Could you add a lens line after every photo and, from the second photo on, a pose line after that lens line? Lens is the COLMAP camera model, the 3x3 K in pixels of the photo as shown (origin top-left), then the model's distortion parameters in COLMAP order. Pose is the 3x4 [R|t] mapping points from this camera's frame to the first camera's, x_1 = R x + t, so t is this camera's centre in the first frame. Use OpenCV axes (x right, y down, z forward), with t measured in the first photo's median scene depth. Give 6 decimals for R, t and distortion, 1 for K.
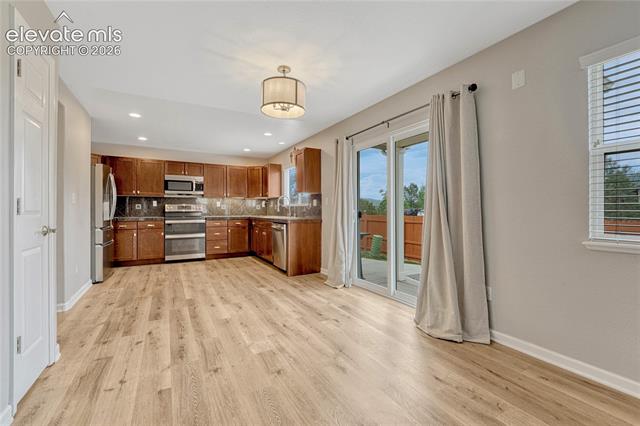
lens RADIAL K [[272.2, 0, 320.0], [0, 272.2, 213.0], [0, 0, 1]] dist [-0.001312, -0.000048]
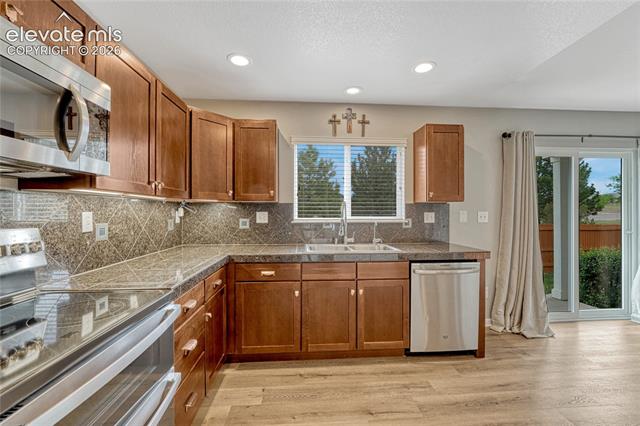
lens RADIAL K [[272.2, 0, 320.0], [0, 272.2, 213.0], [0, 0, 1]] dist [-0.001312, -0.000048]
pose [[0.441998, 0.002048, 0.897014, -0.631422], [-0.000774, 0.999998, -0.001902, -0.041707], [-0.897016, 0.000146, 0.441999, 0.880004]]
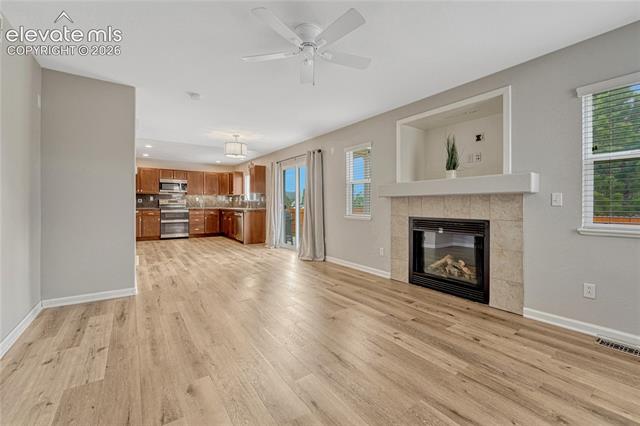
lens RADIAL K [[267.8, 0, 320.9], [0, 267.8, 208.7], [0, 0, 1]] dist [-0.002623, 0.000133]
pose [[0.995023, 0.002597, 0.099611, 0.151655], [-0.003382, 0.999965, 0.007710, 0.003792], [-0.099587, -0.008008, 0.994997, -0.536458]]
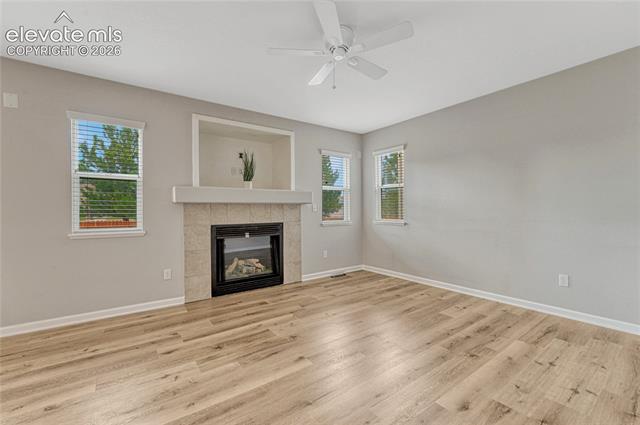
lens RADIAL K [[272.2, 0, 320.0], [0, 272.2, 212.5], [0, 0, 1]] dist [-0.001312, -0.000048]
pose [[-0.102086, -0.002501, 0.994772, -0.212239], [0.018448, 0.999820, 0.004407, 0.001036], [-0.994605, 0.018801, -0.102021, -0.074429]]
